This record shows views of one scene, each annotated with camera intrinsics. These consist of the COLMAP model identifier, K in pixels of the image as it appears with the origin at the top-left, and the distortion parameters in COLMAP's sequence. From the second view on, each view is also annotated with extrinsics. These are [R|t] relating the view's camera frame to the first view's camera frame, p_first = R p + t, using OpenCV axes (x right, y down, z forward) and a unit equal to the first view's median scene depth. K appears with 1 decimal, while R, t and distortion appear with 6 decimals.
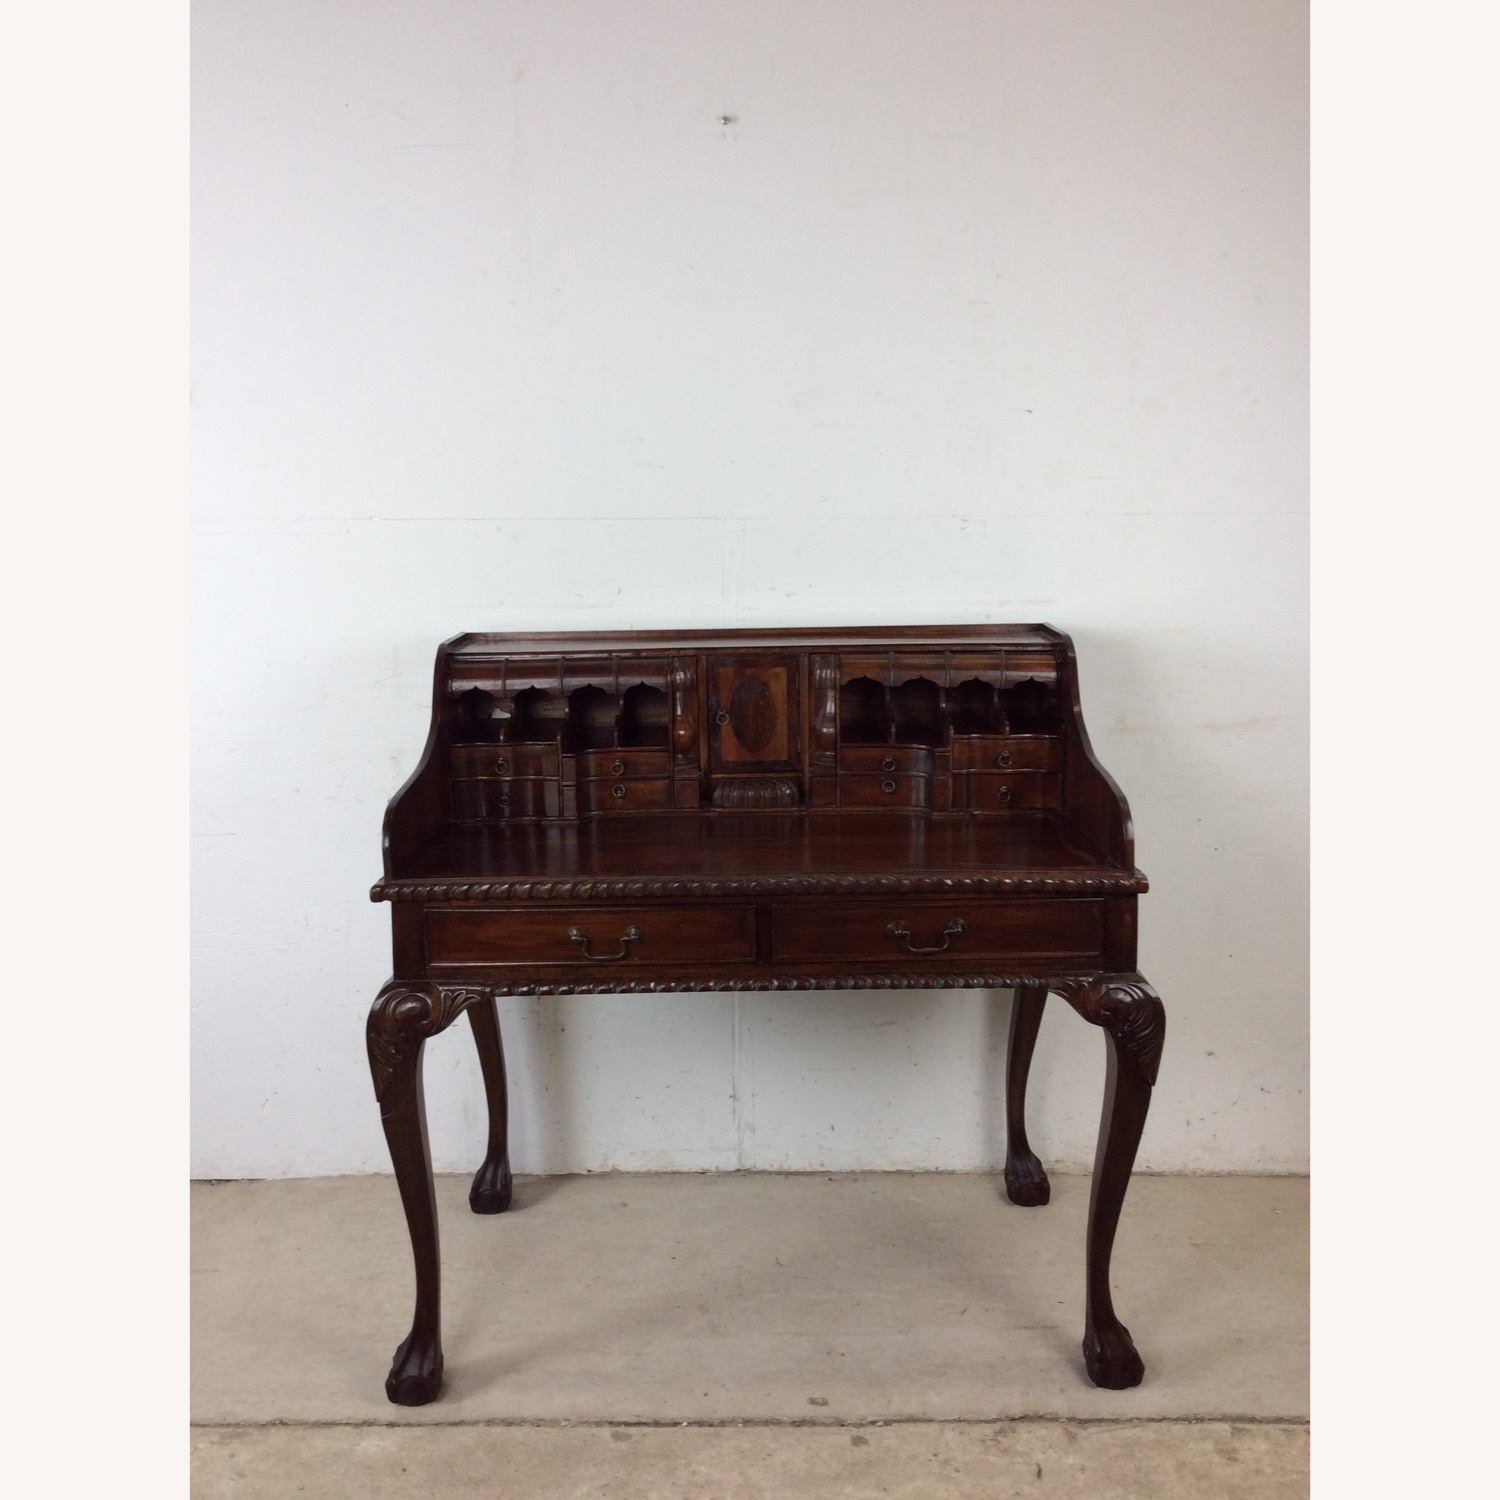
lens RADIAL K [[1359.5, 0, 750.0], [0, 1359.5, 750.0], [0, 0, 1]] dist [0.099431, -0.133922]
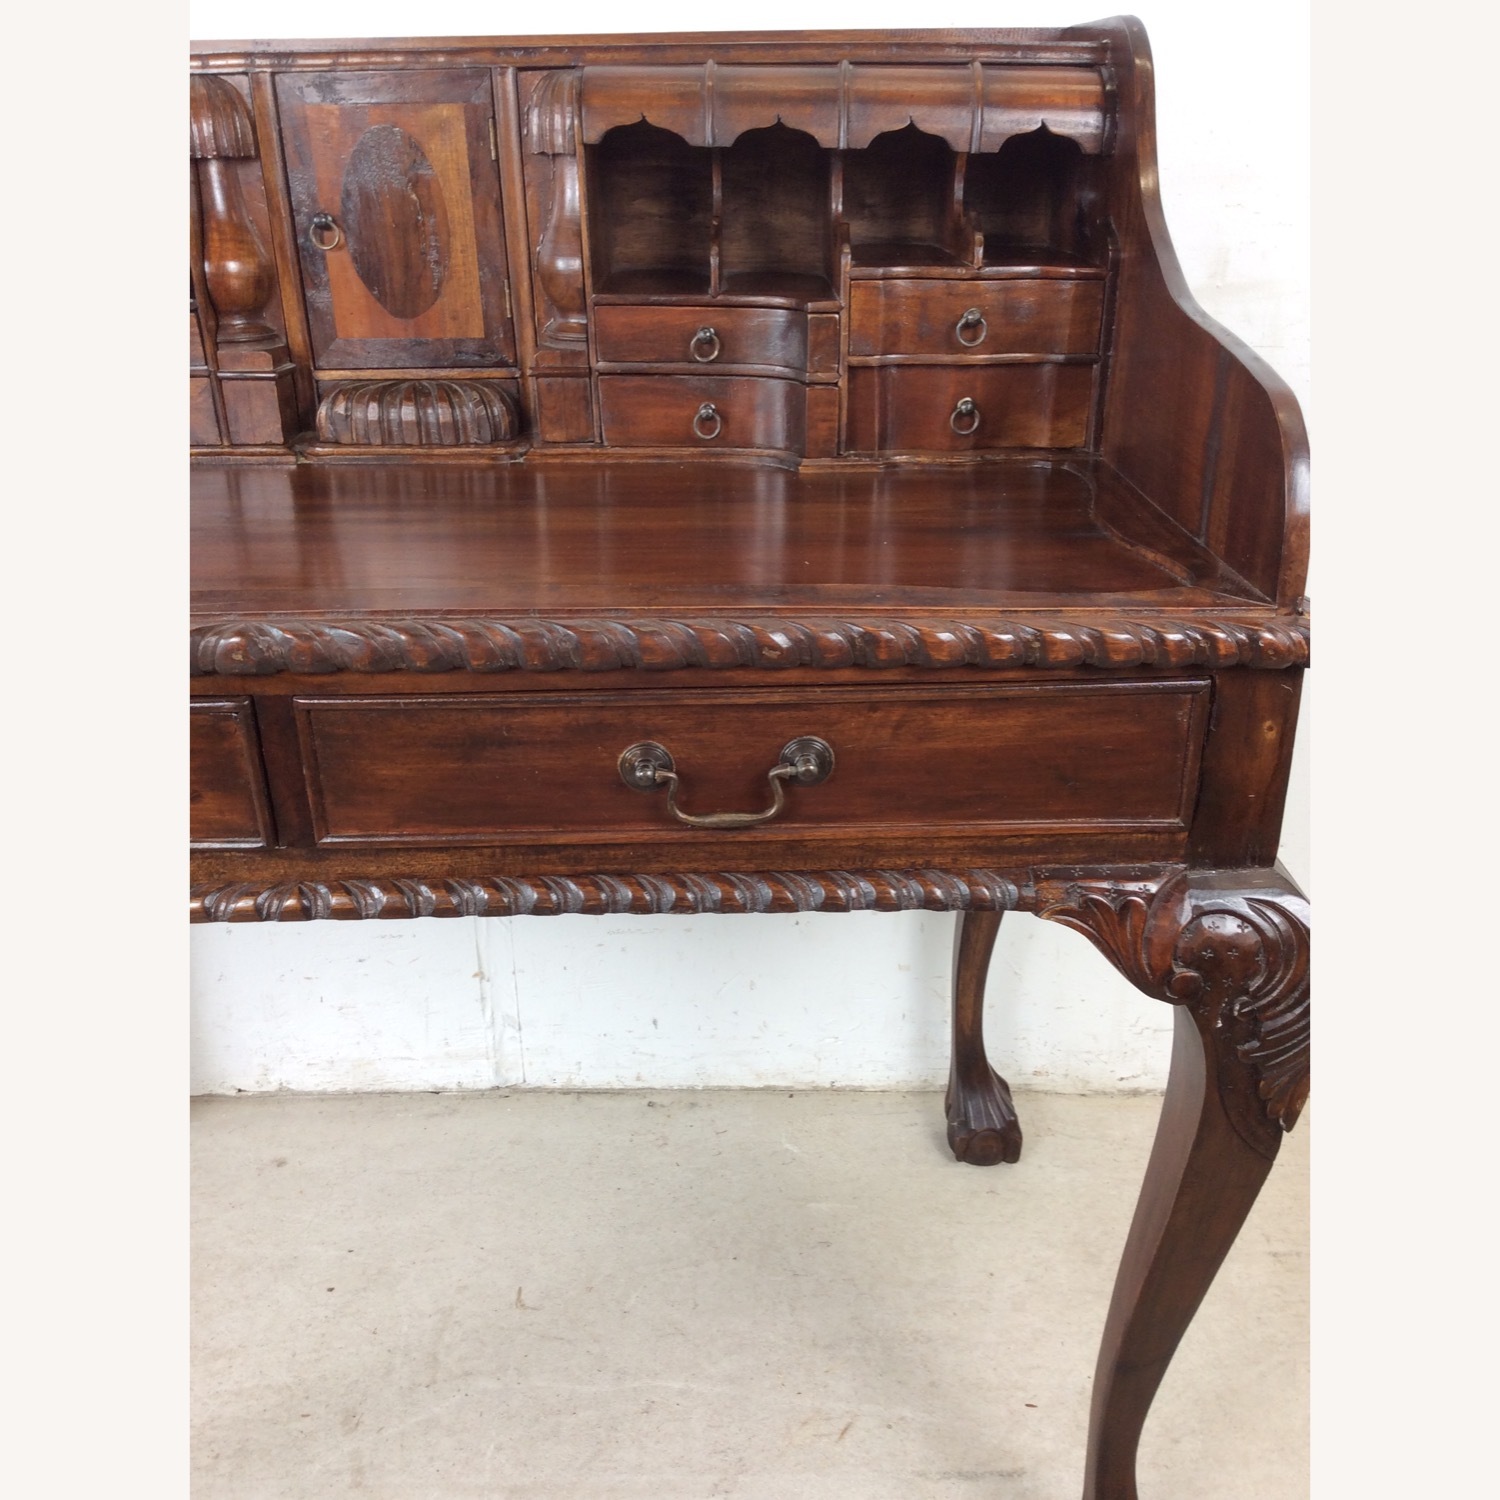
lens RADIAL K [[1371.5, 0, 747.7], [0, 1371.5, 751.7], [0, 0, 1]] dist [0.110519, -0.205752]
pose [[0.999973, 0.001112, 0.007282, 0.127045], [-0.002740, 0.973748, 0.227612, 0.041213], [-0.006837, -0.227626, 0.973725, 0.608308]]
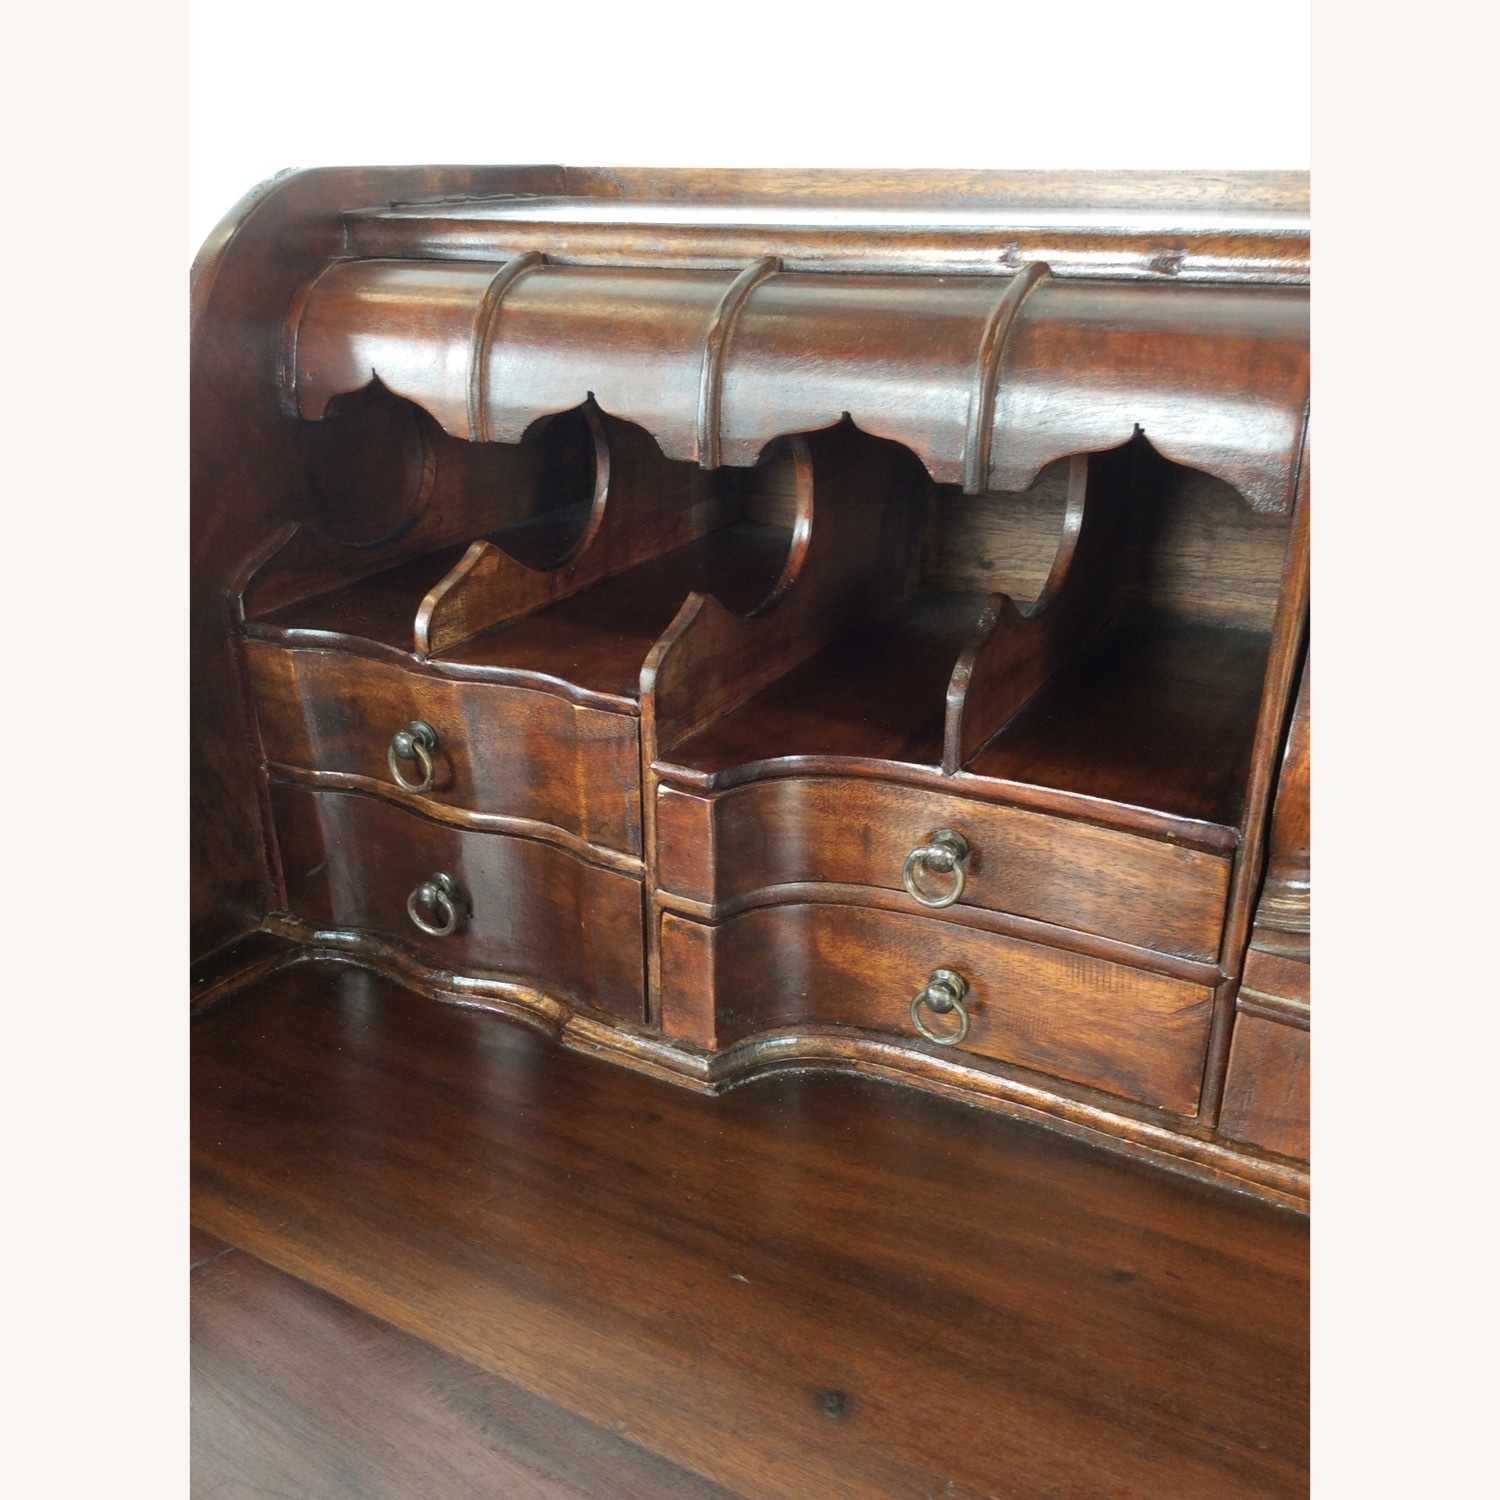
lens RADIAL K [[1366.3, 0, 747.4], [0, 1366.3, 750.9], [0, 0, 1]] dist [0.092413, -0.137175]
pose [[0.873991, 0.204977, -0.440594, -0.043578], [-0.112777, 0.967486, 0.226390, -0.050175], [0.472674, -0.148174, 0.868691, 0.925524]]
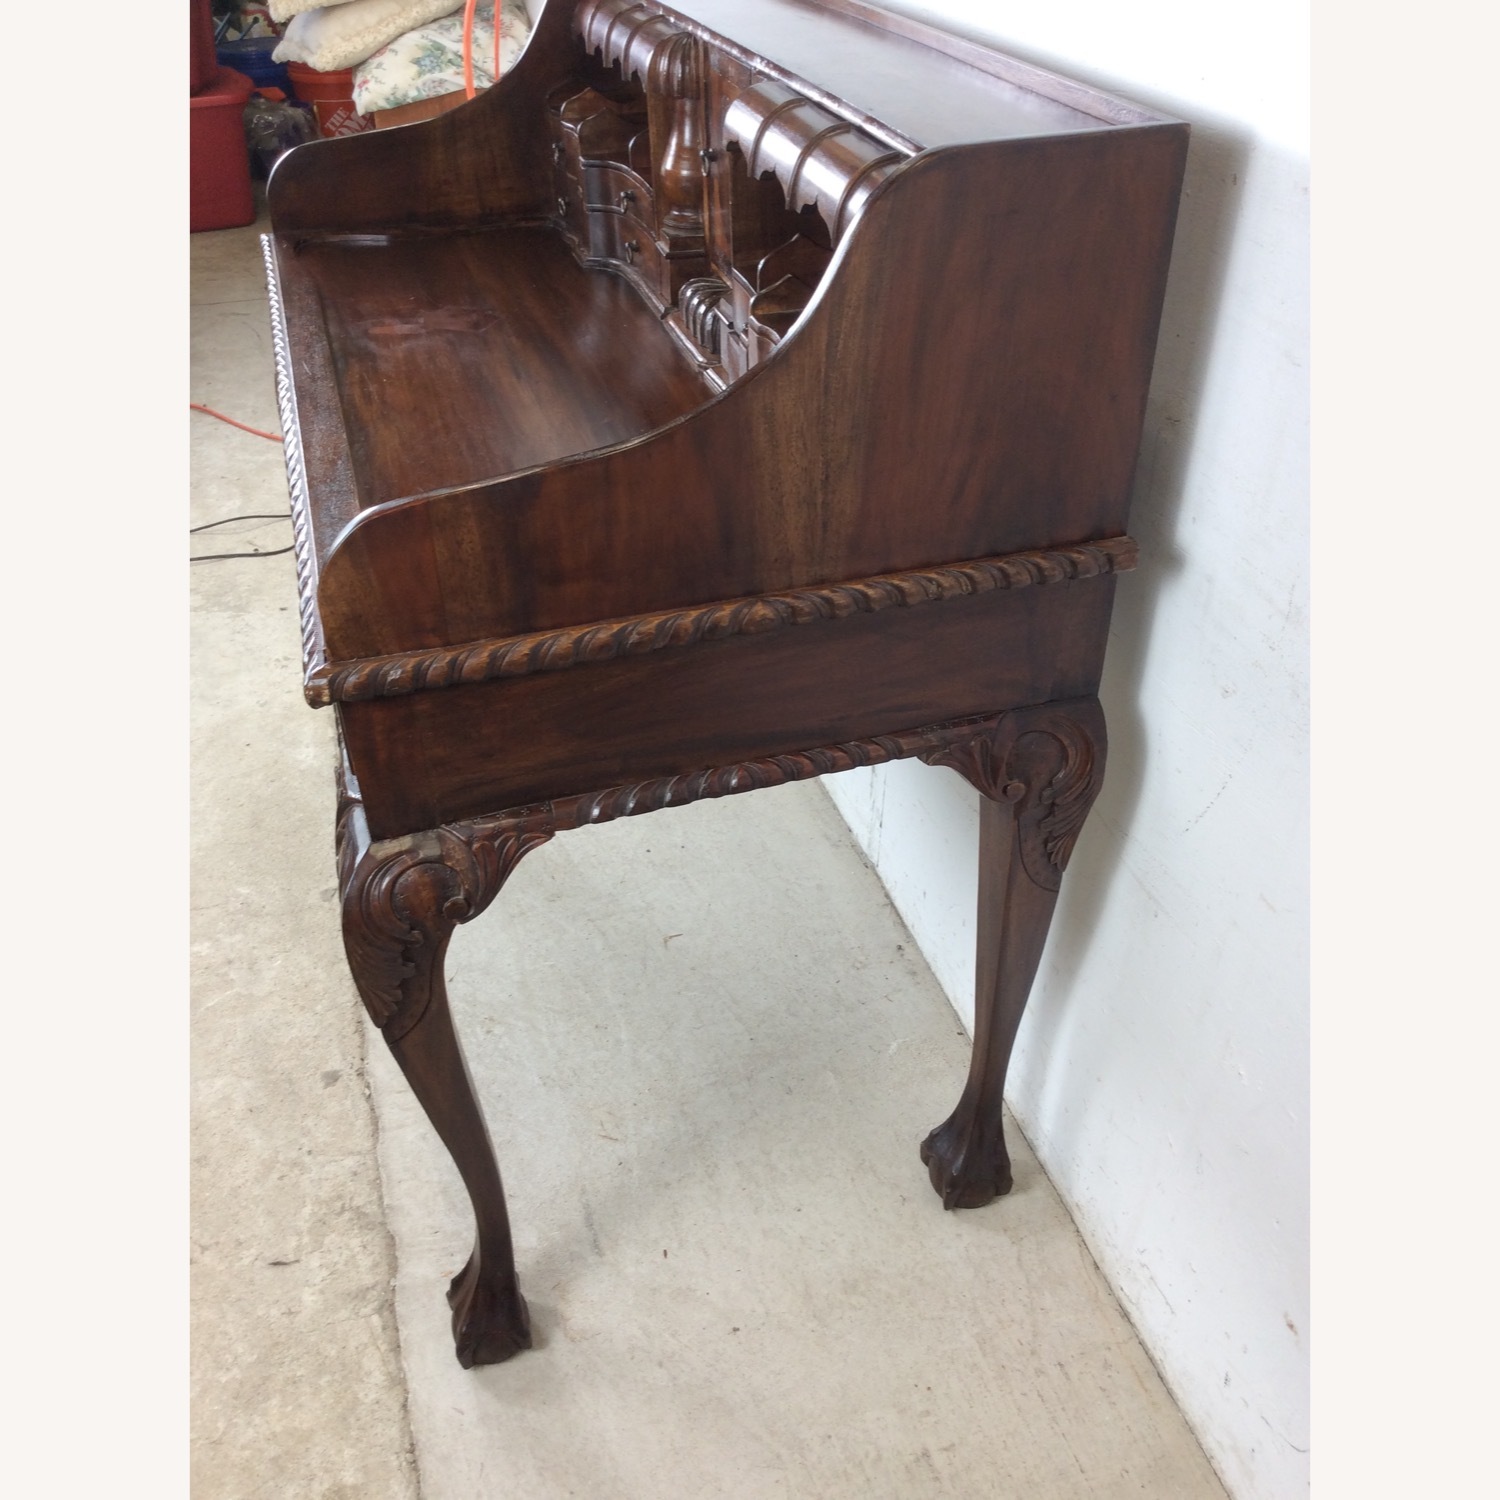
lens RADIAL K [[1371.5, 0, 747.7], [0, 1371.5, 751.7], [0, 0, 1]] dist [0.110519, -0.205752]
pose [[0.301066, 0.567792, -0.766141, 0.671098], [-0.184762, 0.822924, 0.537270, -0.160811], [0.935533, -0.020200, 0.352661, 0.916053]]
